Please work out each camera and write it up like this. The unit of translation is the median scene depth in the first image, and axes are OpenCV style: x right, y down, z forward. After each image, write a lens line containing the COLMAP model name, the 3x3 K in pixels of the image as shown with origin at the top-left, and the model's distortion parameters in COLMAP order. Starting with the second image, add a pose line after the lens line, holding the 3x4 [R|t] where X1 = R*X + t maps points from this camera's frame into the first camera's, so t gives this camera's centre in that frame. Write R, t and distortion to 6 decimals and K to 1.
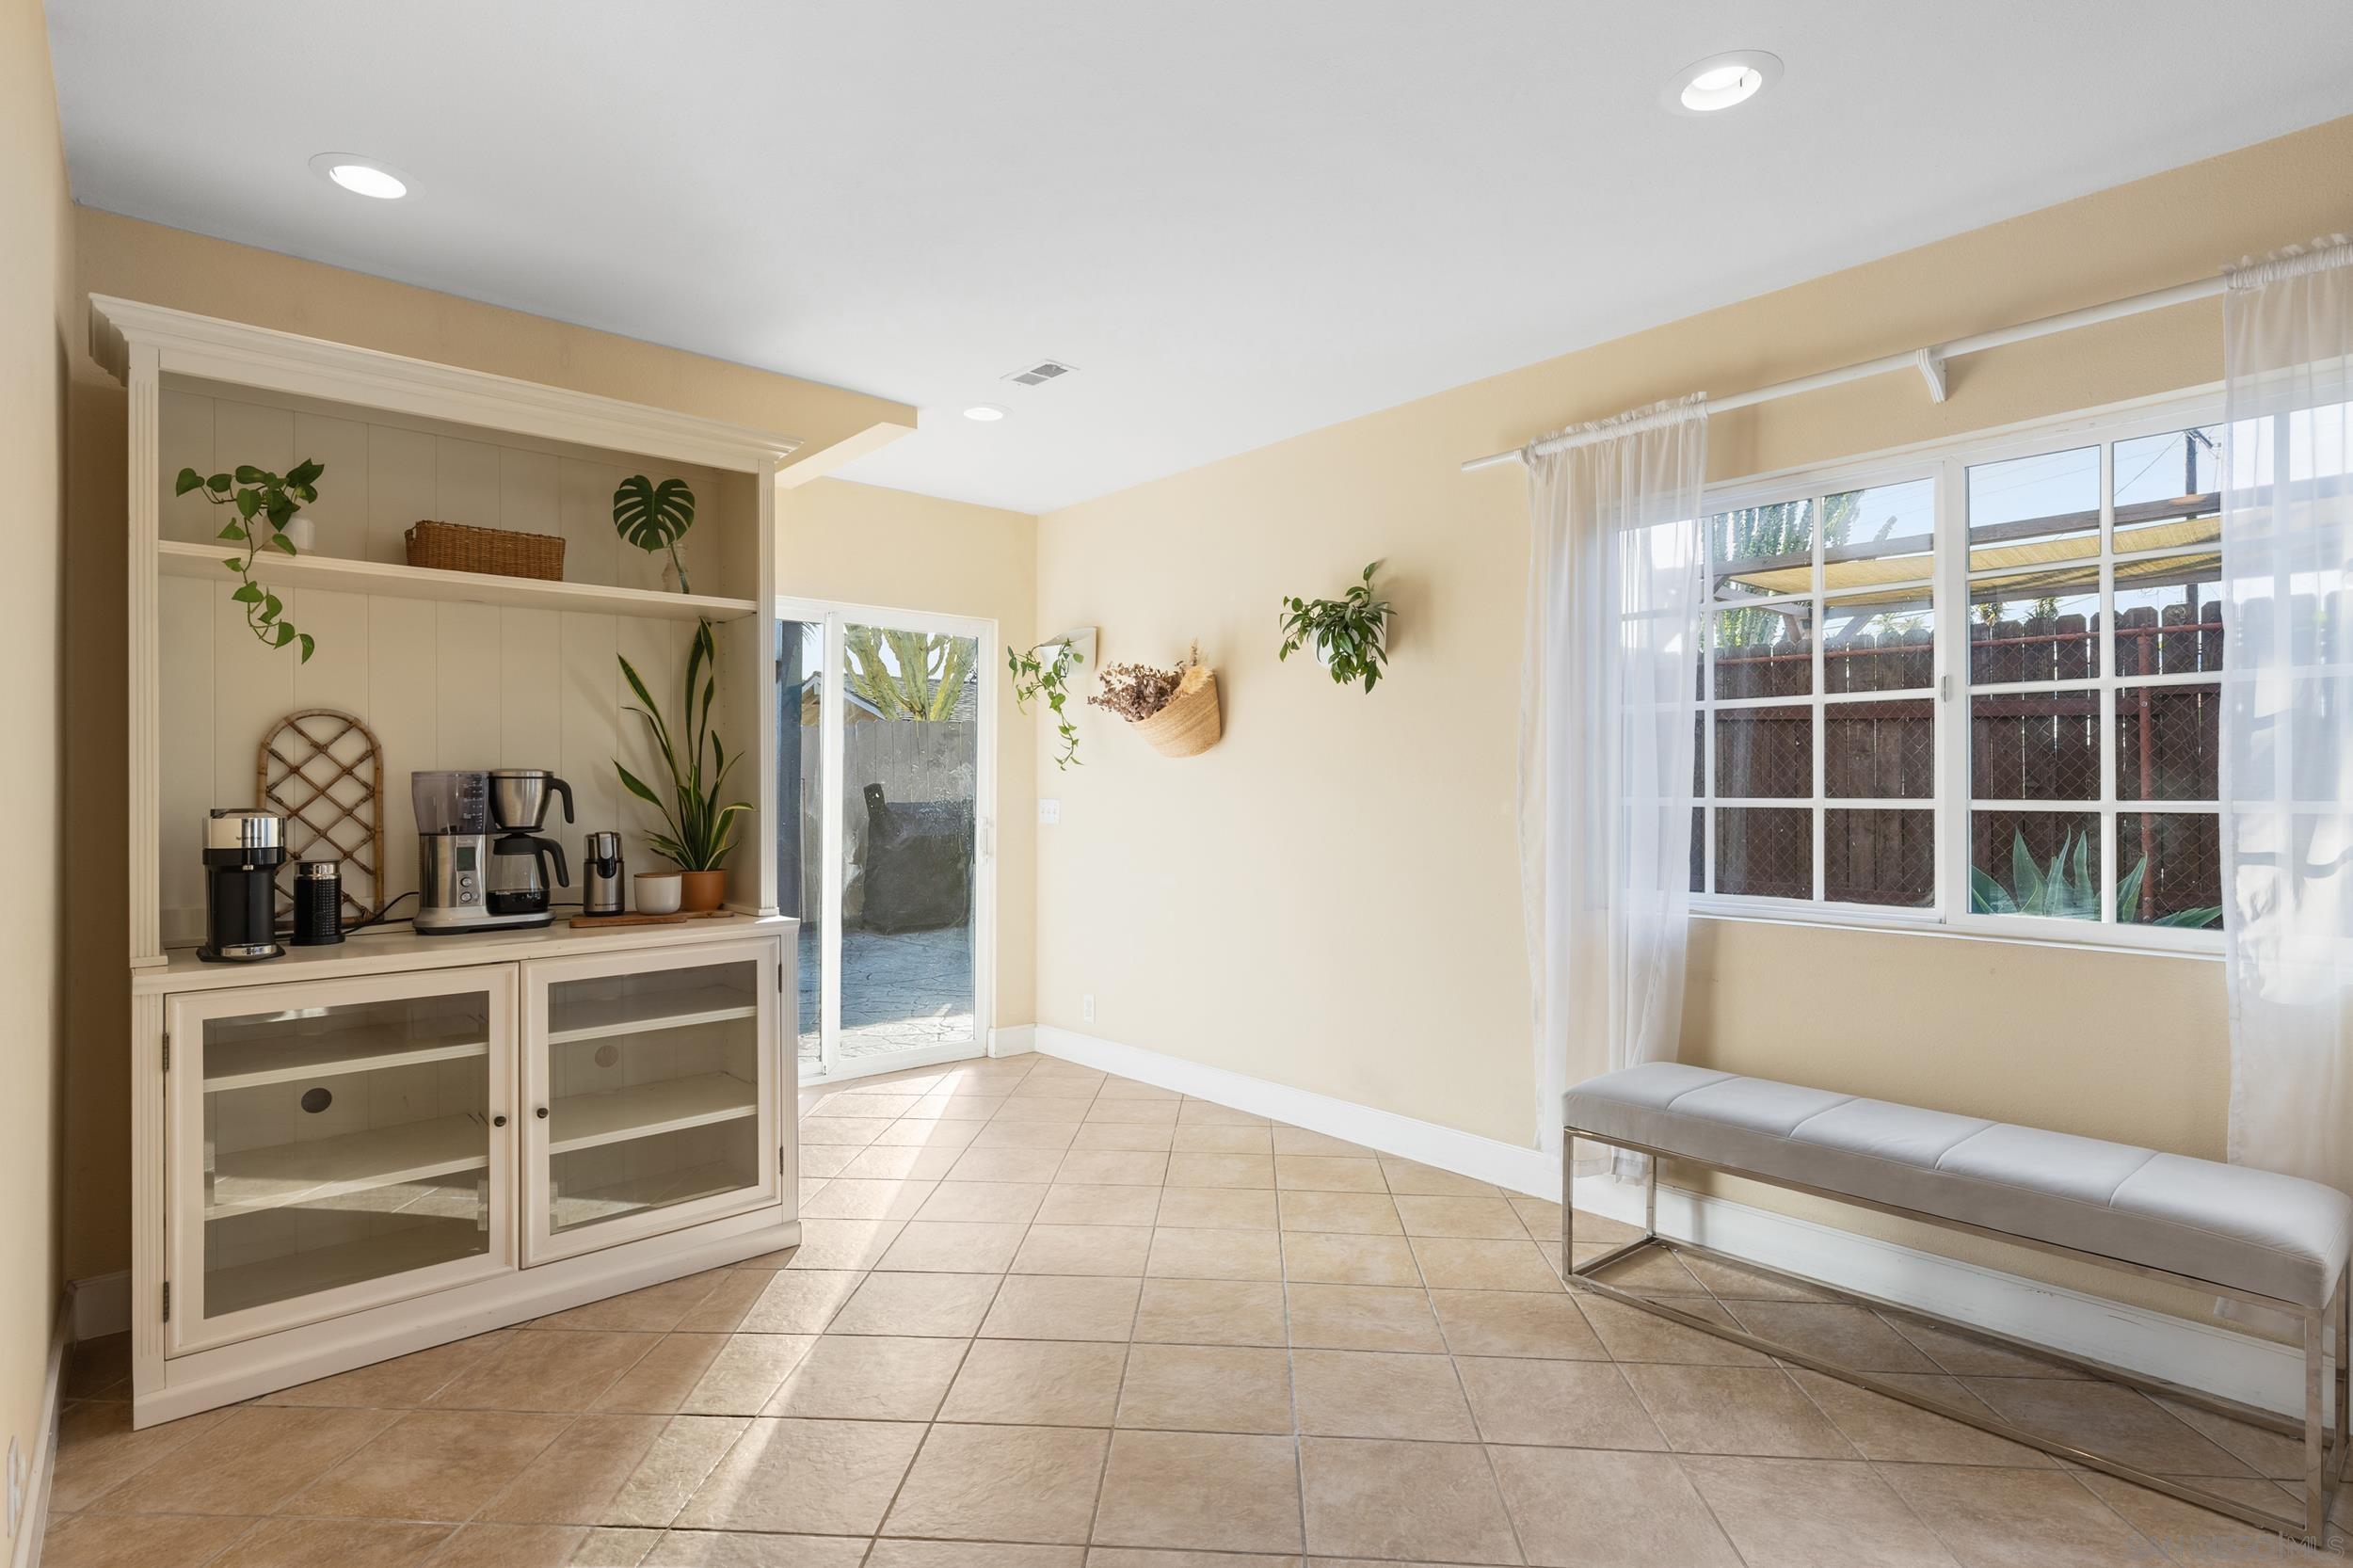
lens RADIAL K [[1177.3, 0, 1176.5], [0, 1177.3, 784.0], [0, 0, 1]] dist [0.001378, 0.000618]
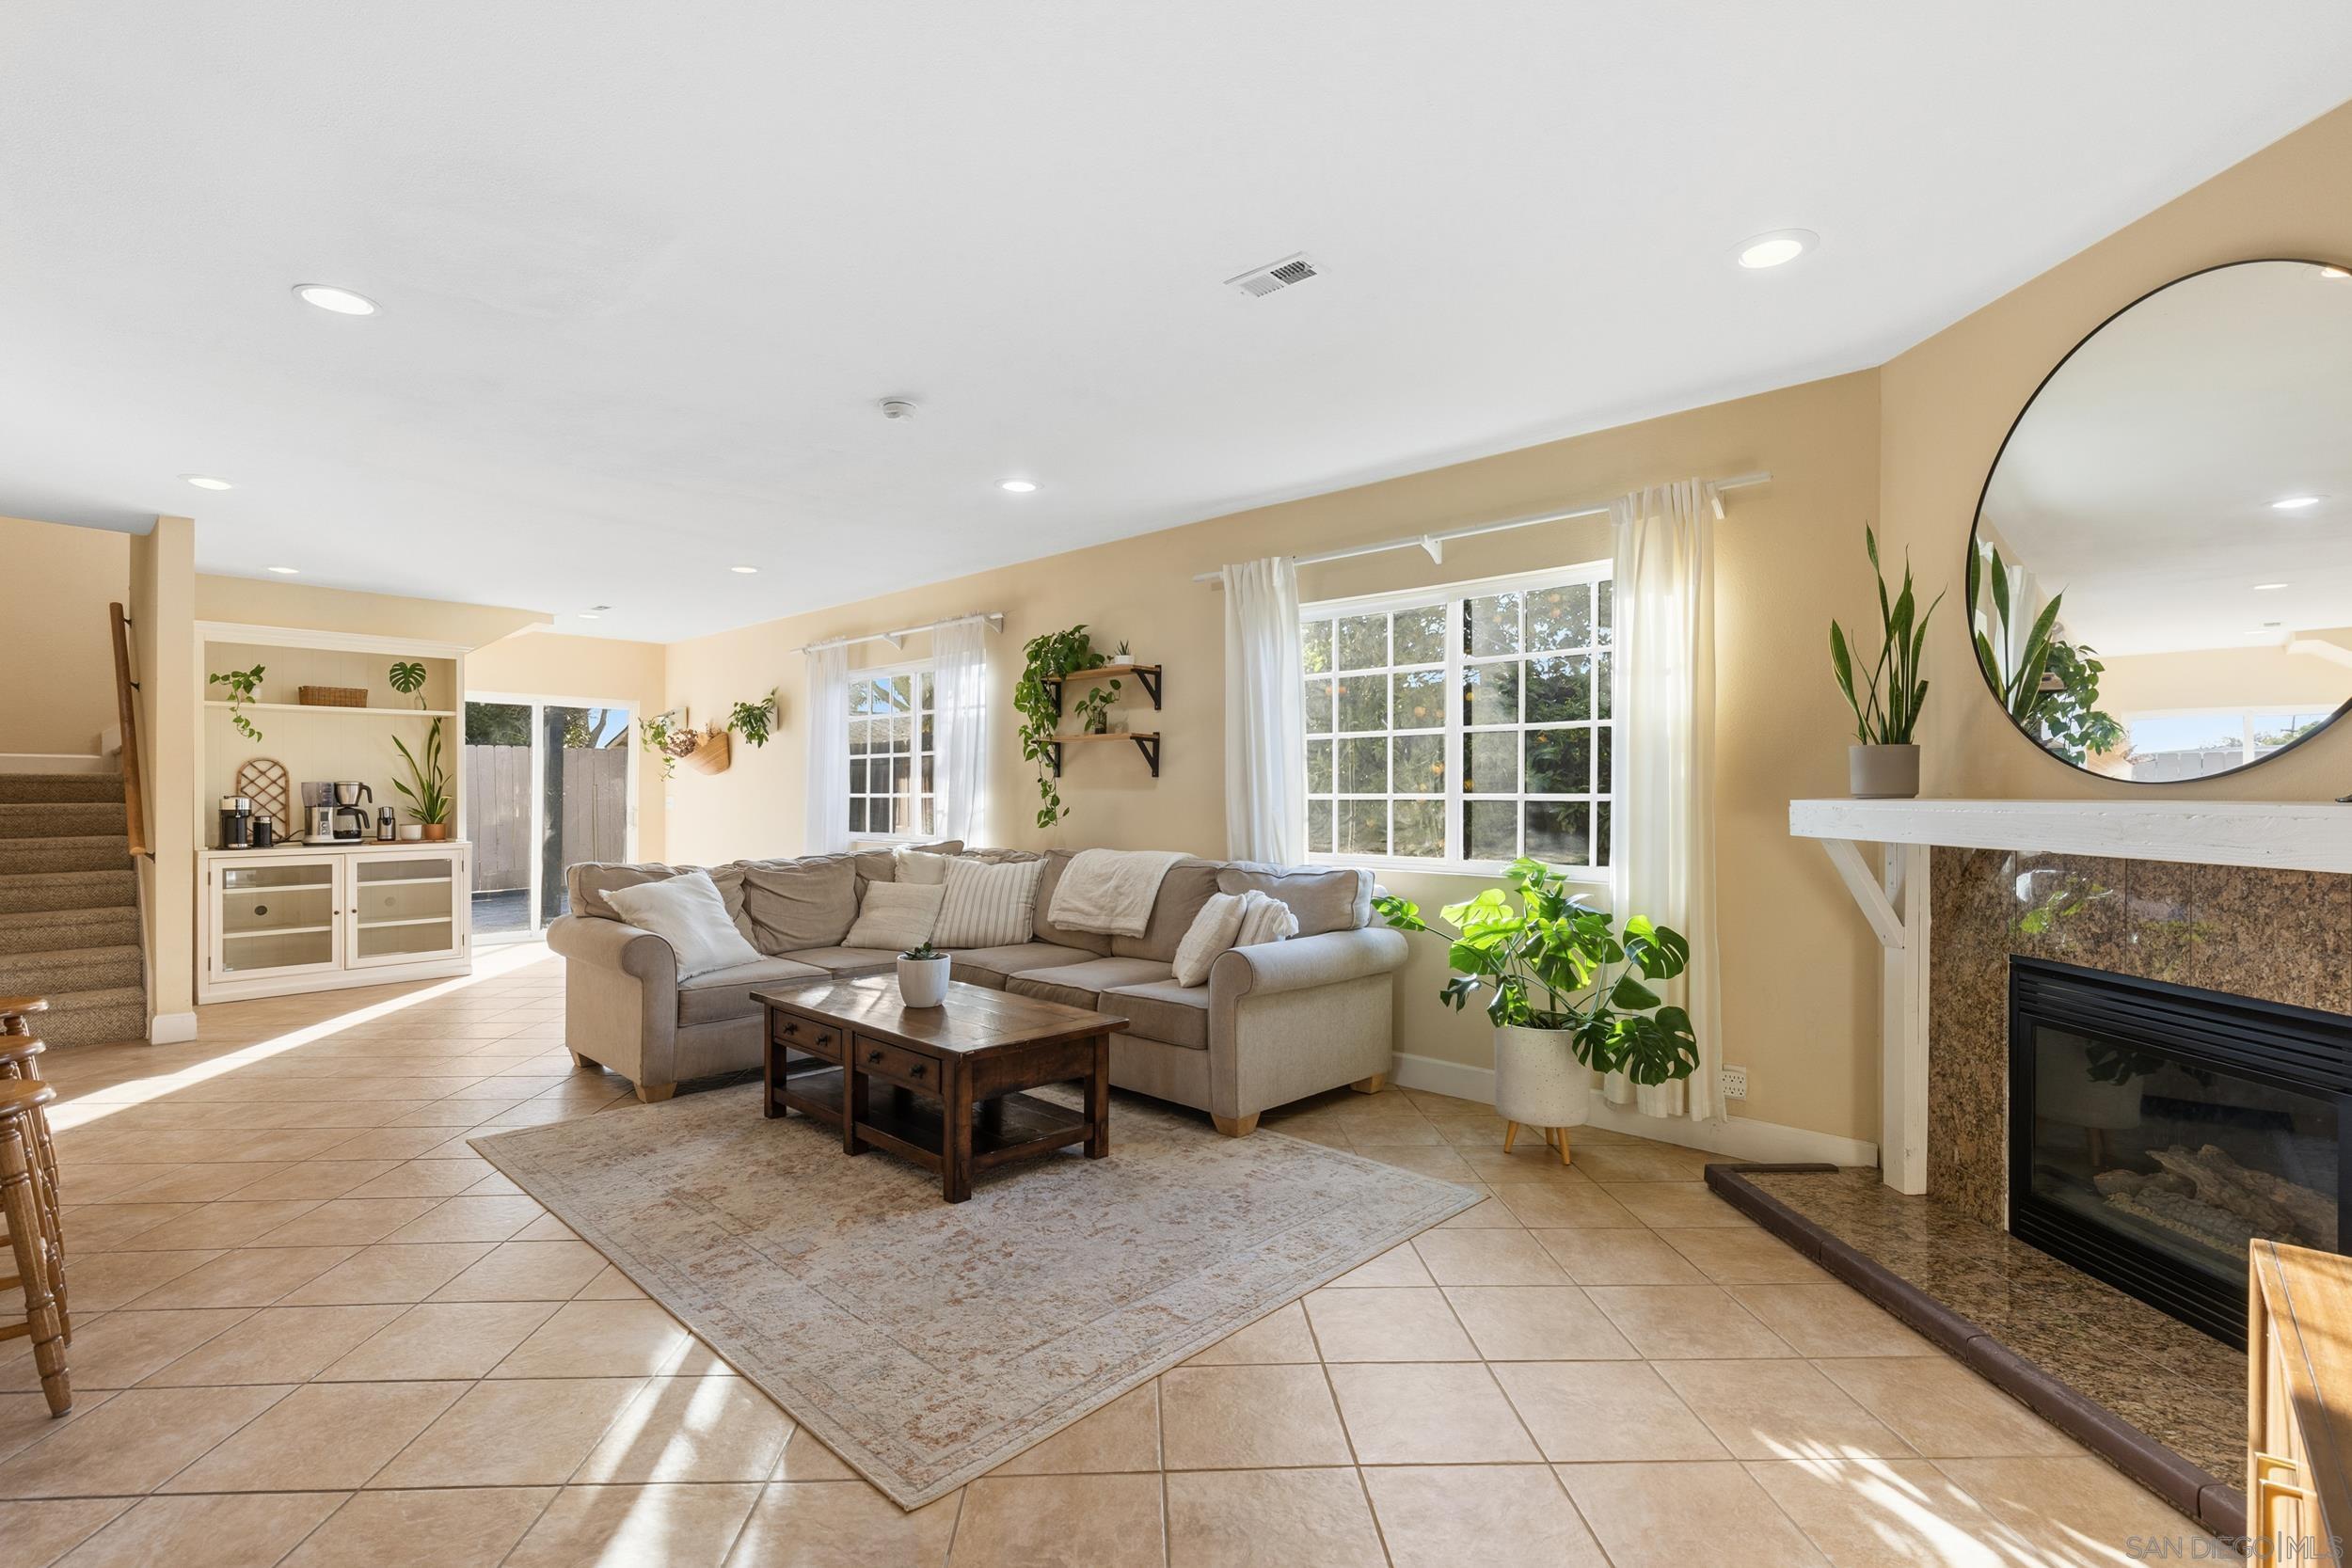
lens RADIAL K [[1062.7, 0, 1165.2], [0, 1062.7, 791.1], [0, 0, 1]] dist [0.005004, 0.000109]
pose [[0.995308, 0.000866, 0.096750, 0.923463], [-0.000855, 1.000000, -0.000154, 0.006897], [-0.096750, 0.000070, 0.995309, -1.380933]]
